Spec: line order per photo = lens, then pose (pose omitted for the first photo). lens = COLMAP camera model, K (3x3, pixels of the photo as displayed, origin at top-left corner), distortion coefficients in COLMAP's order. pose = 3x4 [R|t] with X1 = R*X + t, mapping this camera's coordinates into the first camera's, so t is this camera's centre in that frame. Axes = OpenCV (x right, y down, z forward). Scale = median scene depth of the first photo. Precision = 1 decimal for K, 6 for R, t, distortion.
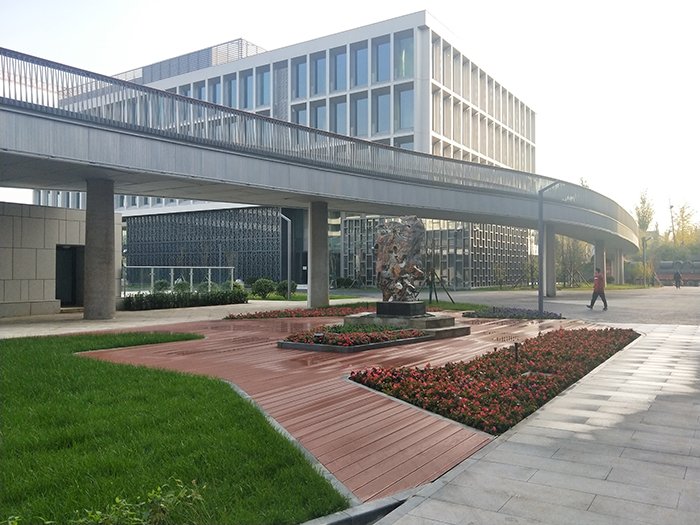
lens RADIAL K [[599.1, 0, 350.9], [0, 599.1, 266.6], [0, 0, 1]] dist [0.078922, -0.177018]
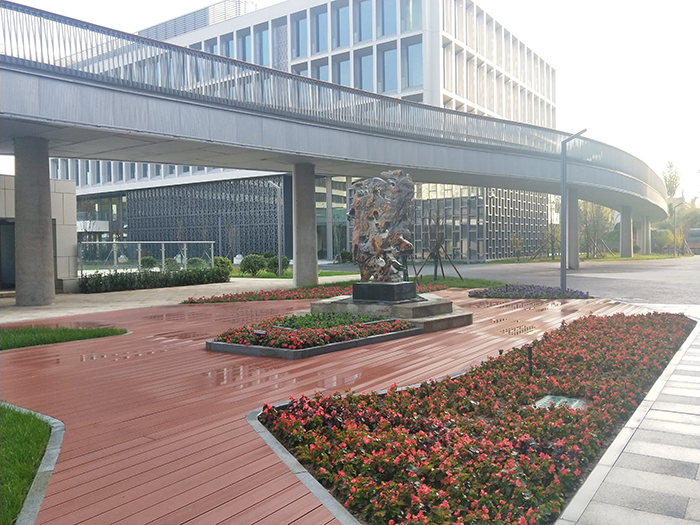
lens RADIAL K [[599.1, 0, 350.9], [0, 599.1, 266.6], [0, 0, 1]] dist [0.078922, -0.177018]
pose [[0.999435, -0.012515, -0.031190, 0.036130], [0.013920, 0.998879, 0.045238, 0.001110], [0.030589, -0.045647, 0.998489, 0.121714]]
